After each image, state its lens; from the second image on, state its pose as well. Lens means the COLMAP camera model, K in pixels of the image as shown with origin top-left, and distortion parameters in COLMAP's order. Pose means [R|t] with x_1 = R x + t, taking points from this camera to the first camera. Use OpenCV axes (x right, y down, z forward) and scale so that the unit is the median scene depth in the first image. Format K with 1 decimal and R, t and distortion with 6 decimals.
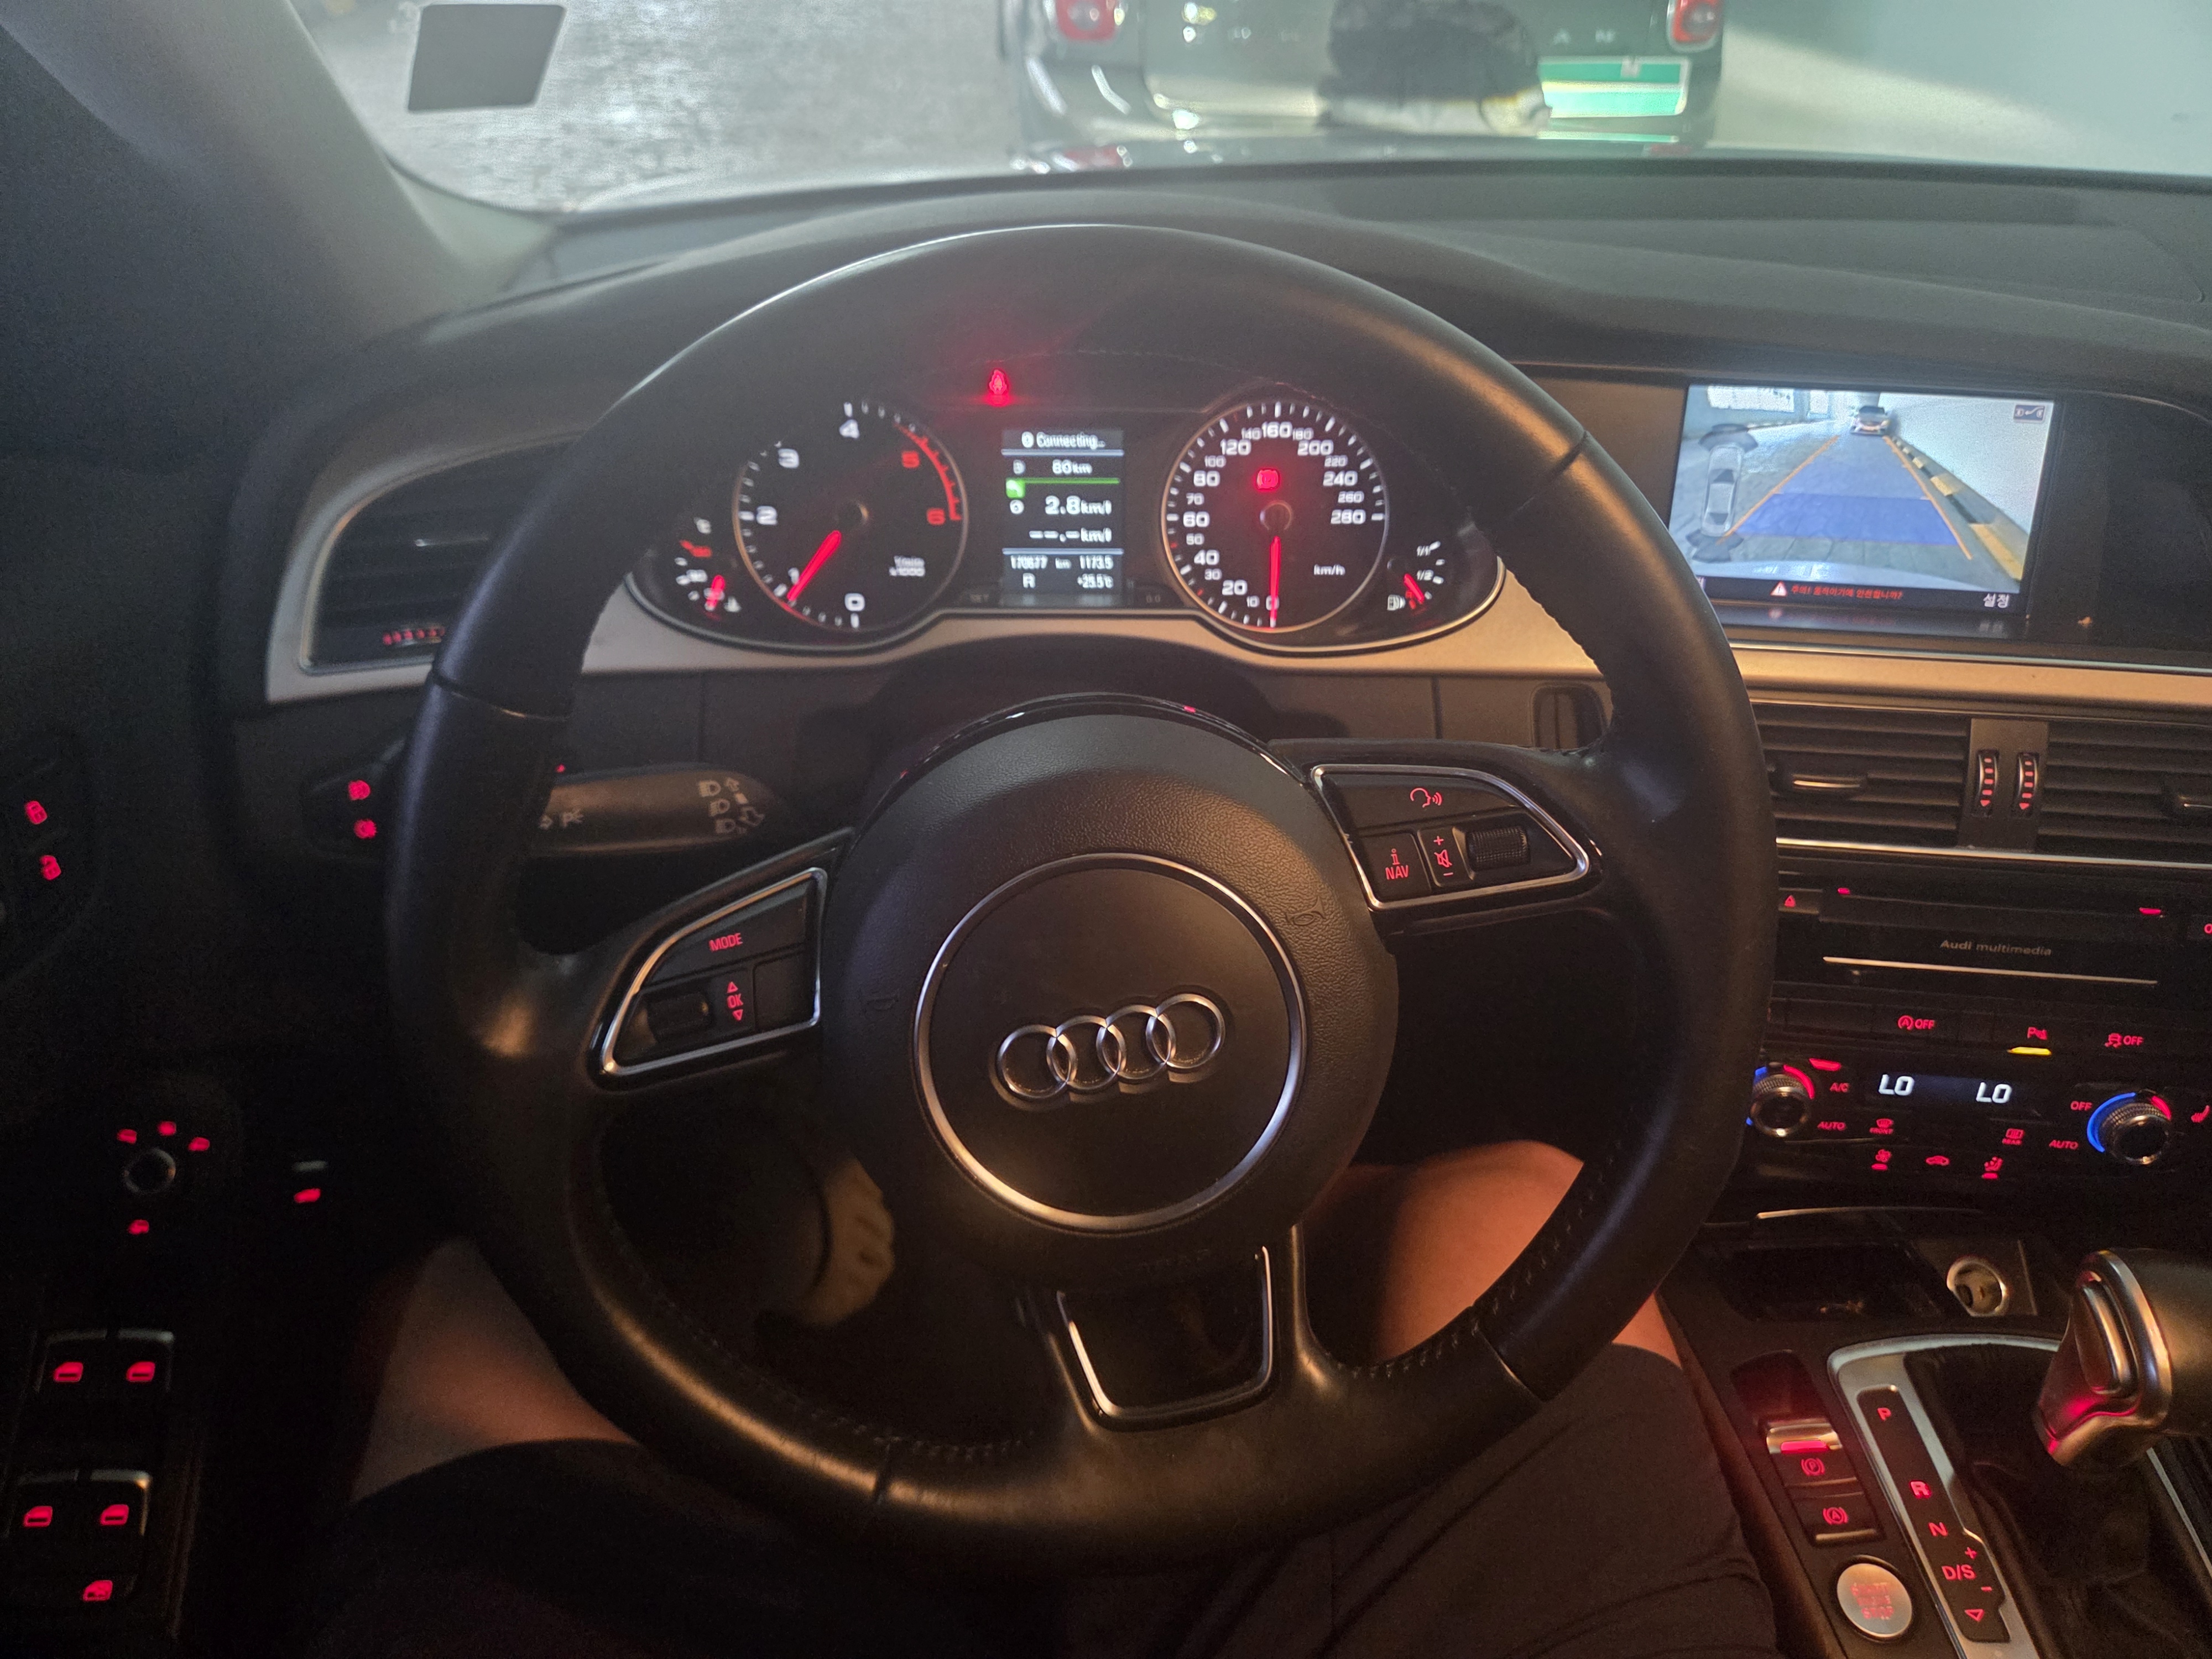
lens RADIAL K [[1557.6, 0, 1106.0], [0, 1557.6, 829.5], [0, 0, 1]] dist [0.040412, -0.057318]
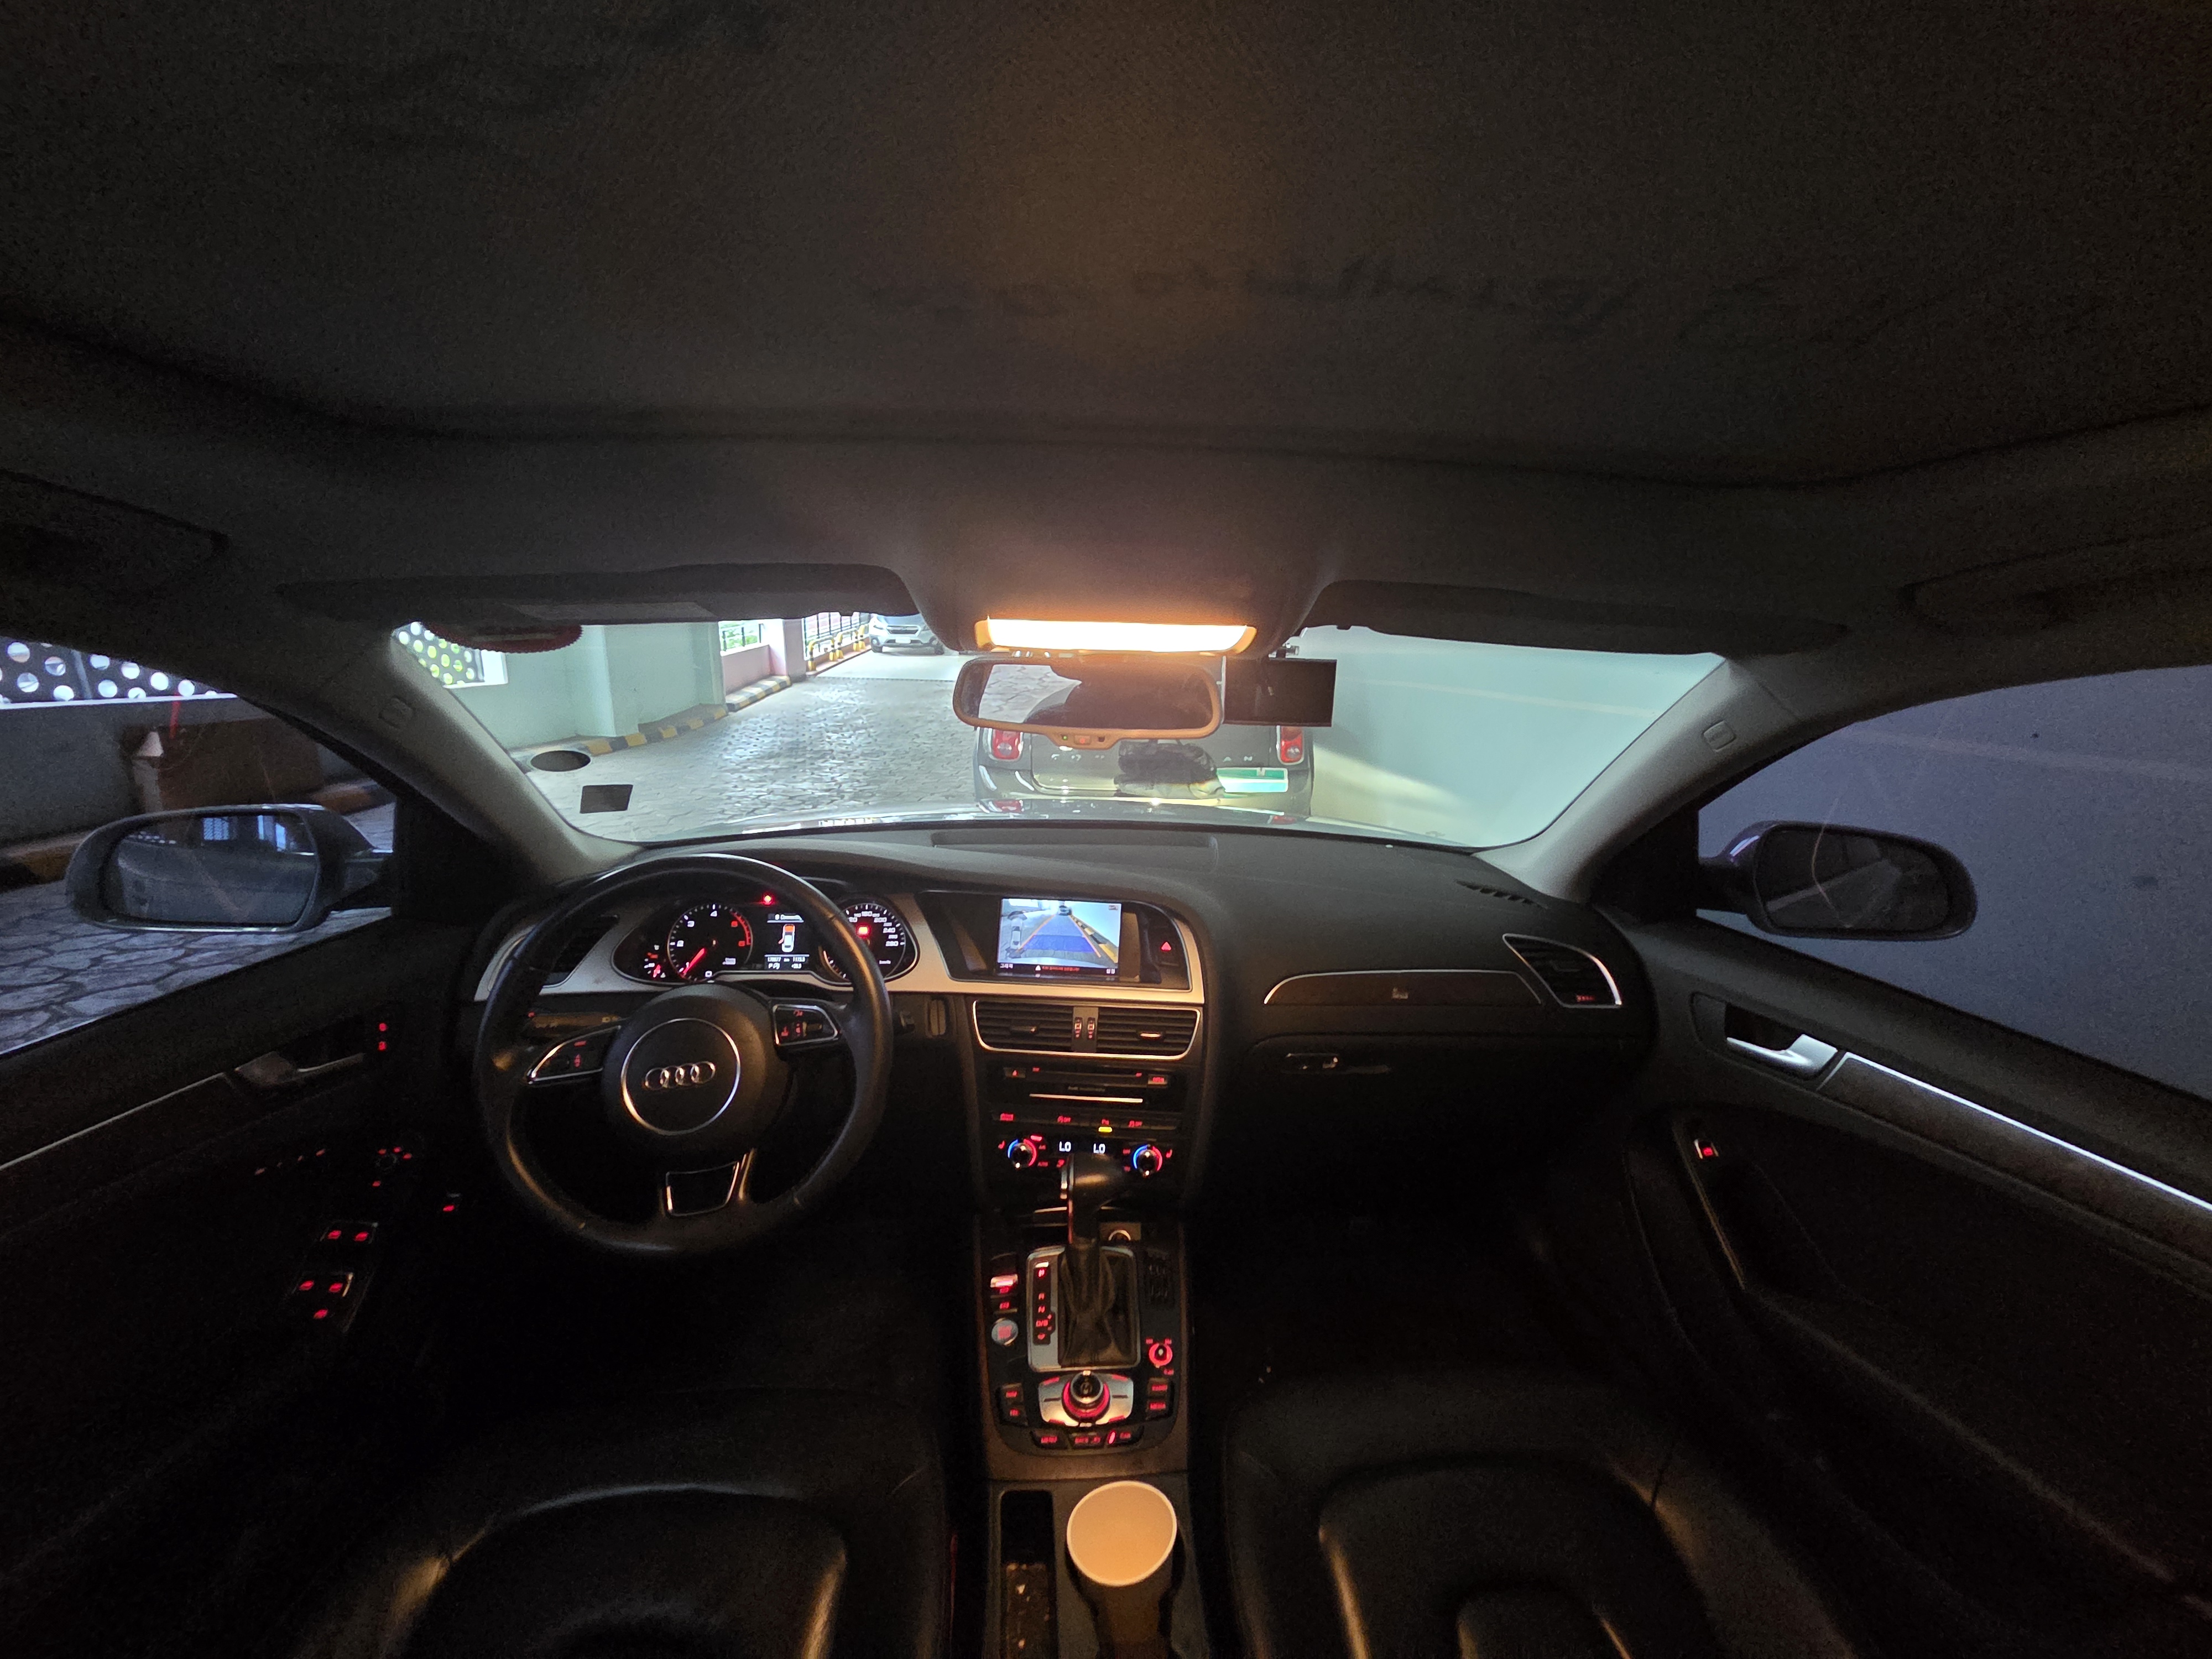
lens RADIAL K [[901.8, 0, 1120.2], [0, 901.8, 813.9], [0, 0, 1]] dist [0.014864, 0.000046]
pose [[0.999078, 0.003530, 0.042784, 0.507062], [0.013113, 0.923881, -0.382454, 0.219548], [-0.040877, 0.382663, 0.922983, -0.634111]]
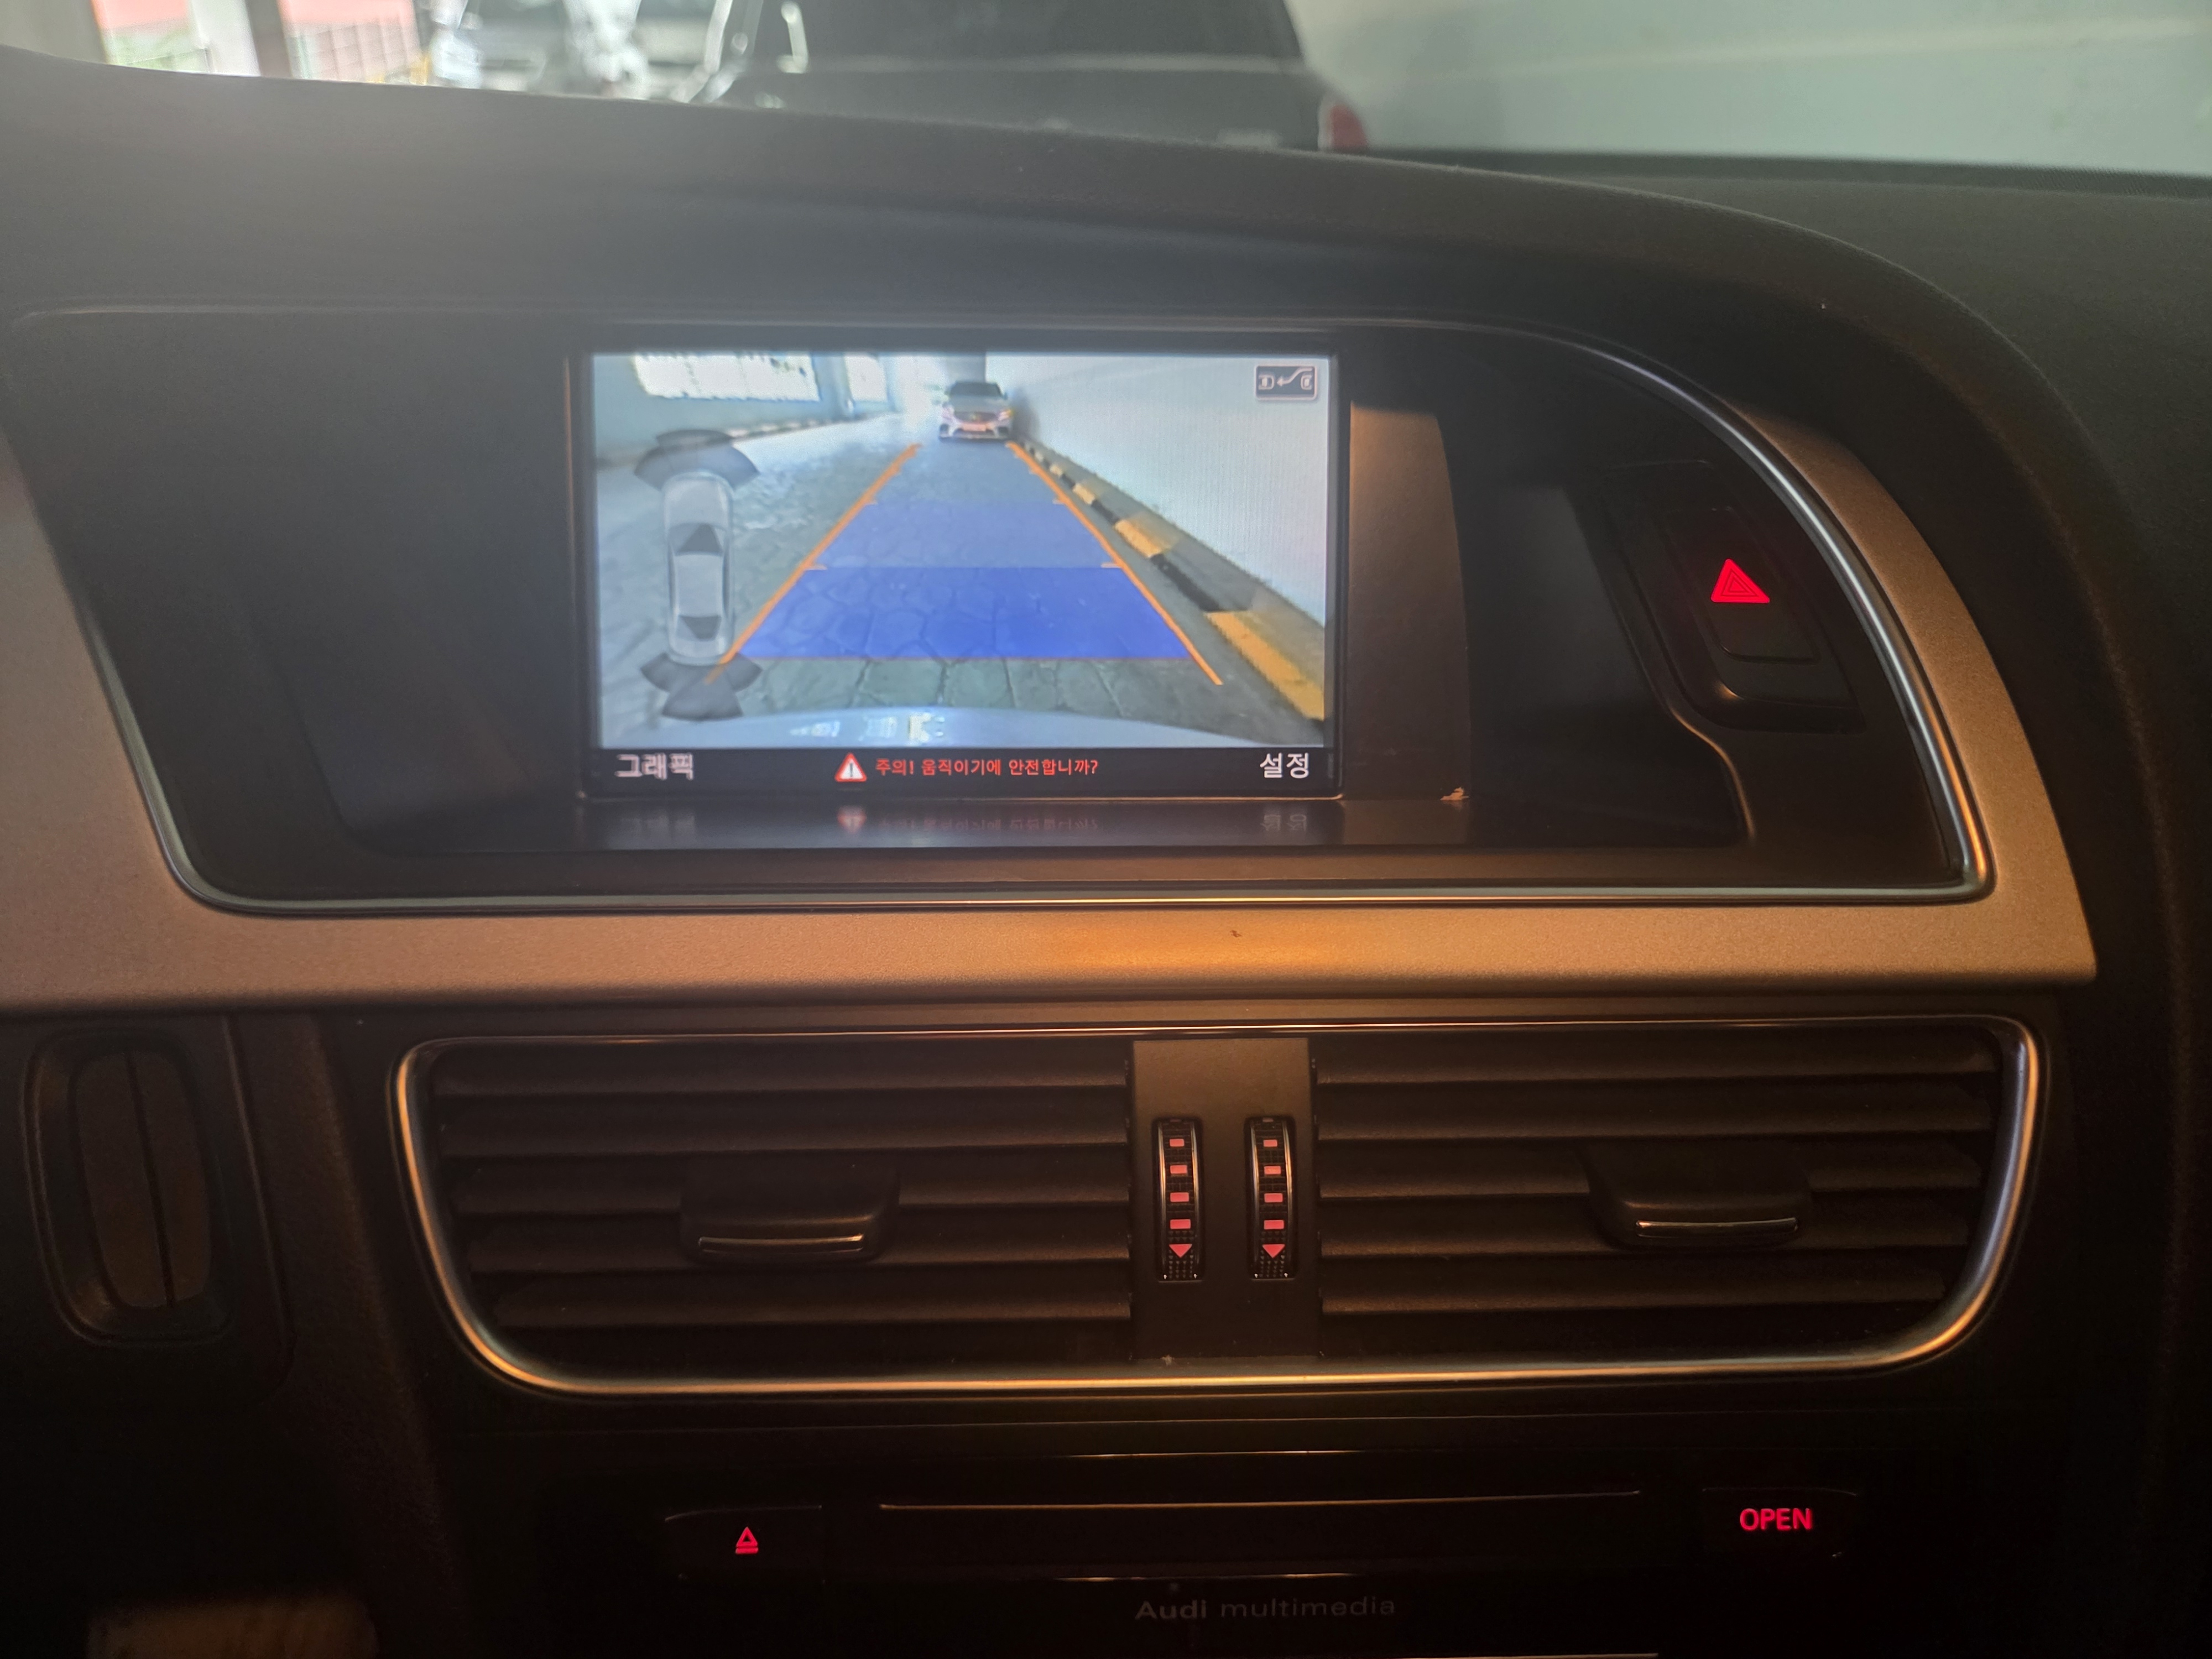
lens RADIAL K [[1485.2, 0, 1106.6], [0, 1485.2, 855.8], [0, 0, 1]] dist [0.006373, -0.005336]
pose [[0.990294, -0.063970, 0.123394, 0.448321], [0.080880, 0.987221, -0.137310, -0.058754], [-0.113034, 0.145957, 0.982812, 0.550341]]
